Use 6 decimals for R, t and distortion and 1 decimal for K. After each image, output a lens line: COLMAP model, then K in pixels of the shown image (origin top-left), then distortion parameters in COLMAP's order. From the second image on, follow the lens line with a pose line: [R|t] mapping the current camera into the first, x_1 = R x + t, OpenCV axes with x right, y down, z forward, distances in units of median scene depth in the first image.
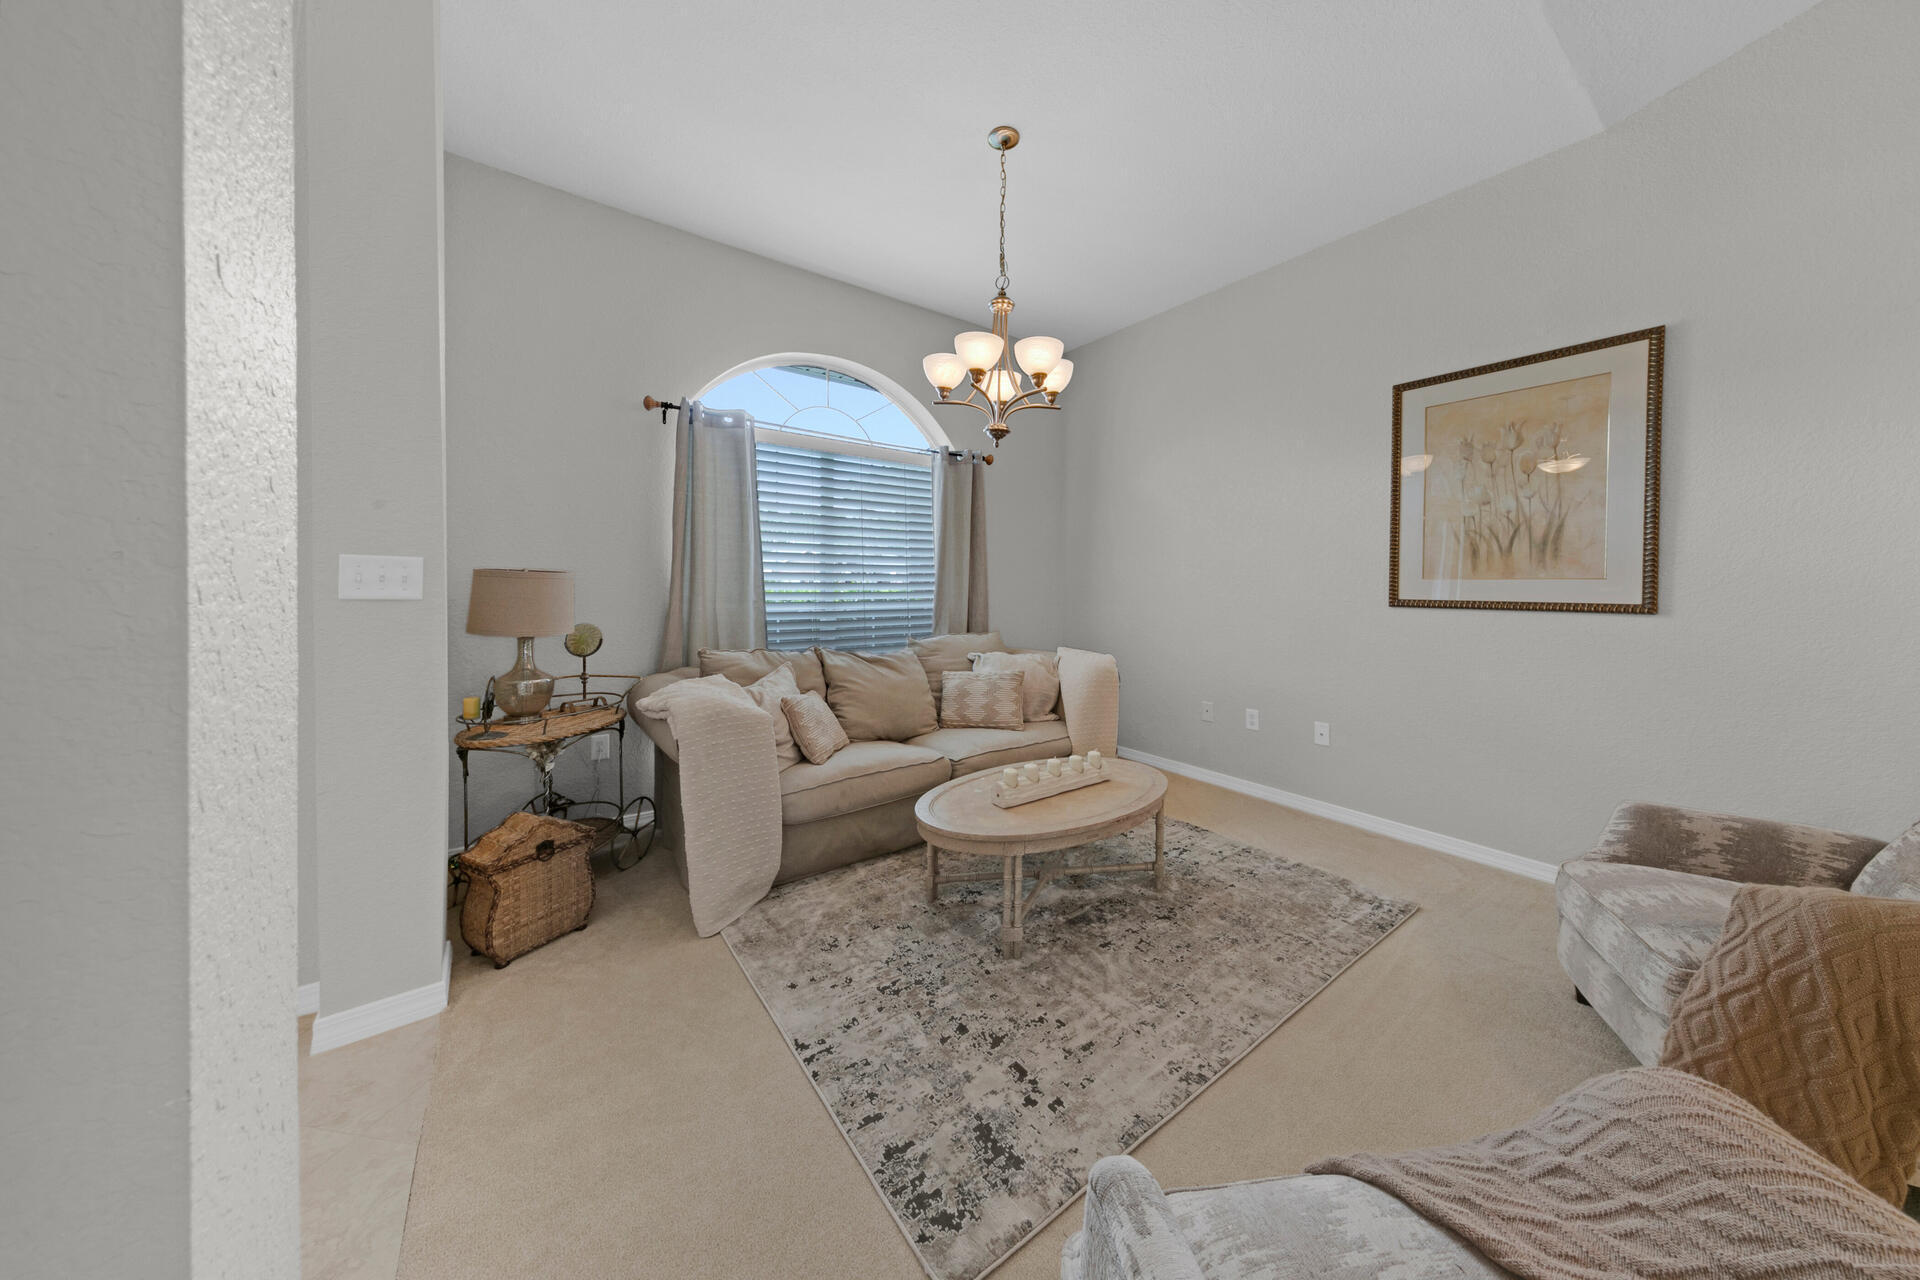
lens RADIAL K [[608.2, 0, 956.7], [0, 608.2, 587.3], [0, 0, 1]] dist [0.000657, -0.000007]
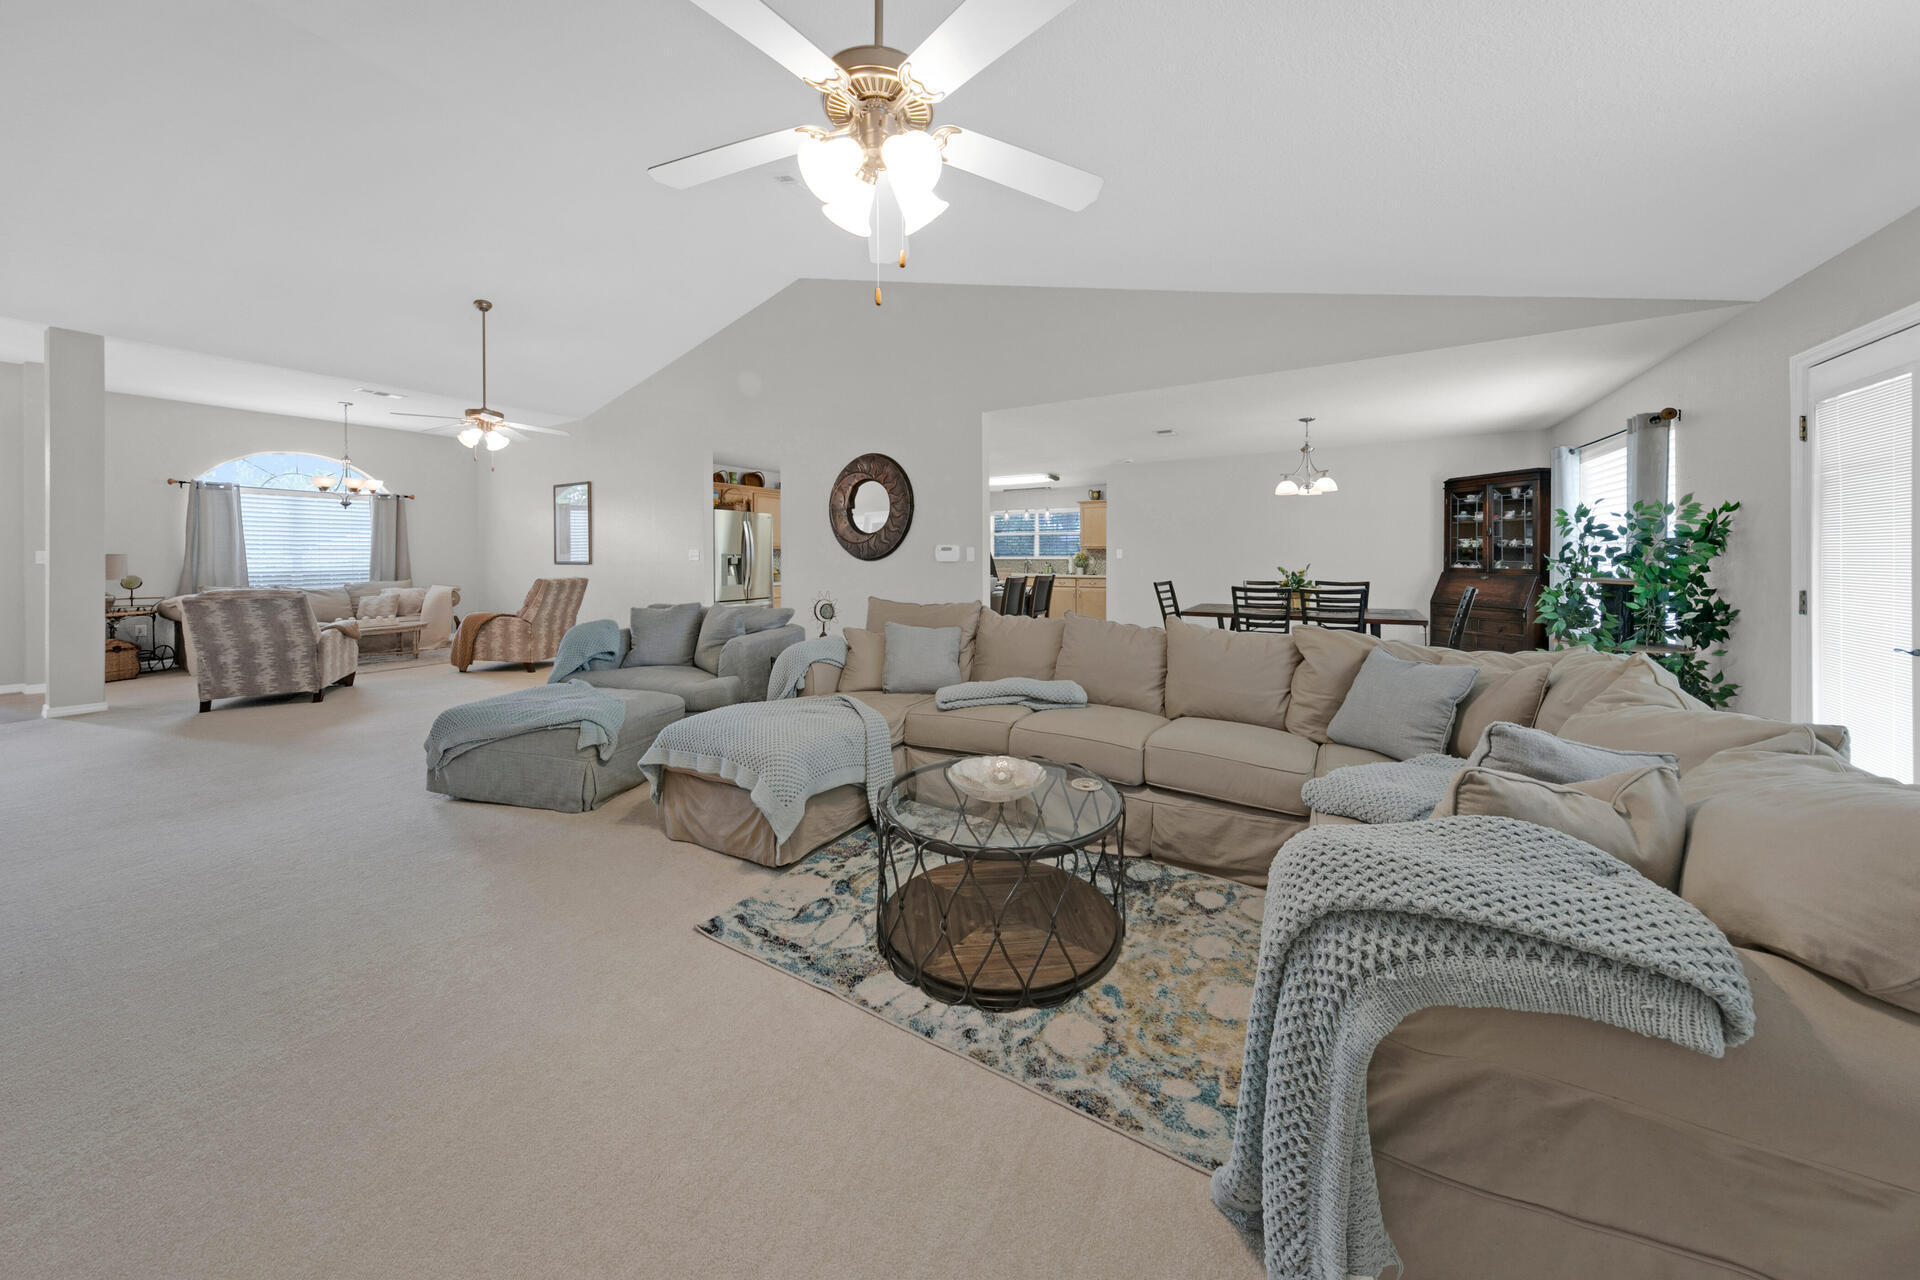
lens RADIAL K [[616.2, 0, 963.7], [0, 616.2, 556.9], [0, 0, 1]] dist [0.000100, -0.000082]
pose [[0.918375, -0.007540, 0.395639, 1.358665], [0.009059, 0.999957, -0.001971, 0.020301], [-0.395607, 0.005394, 0.918404, -2.387778]]
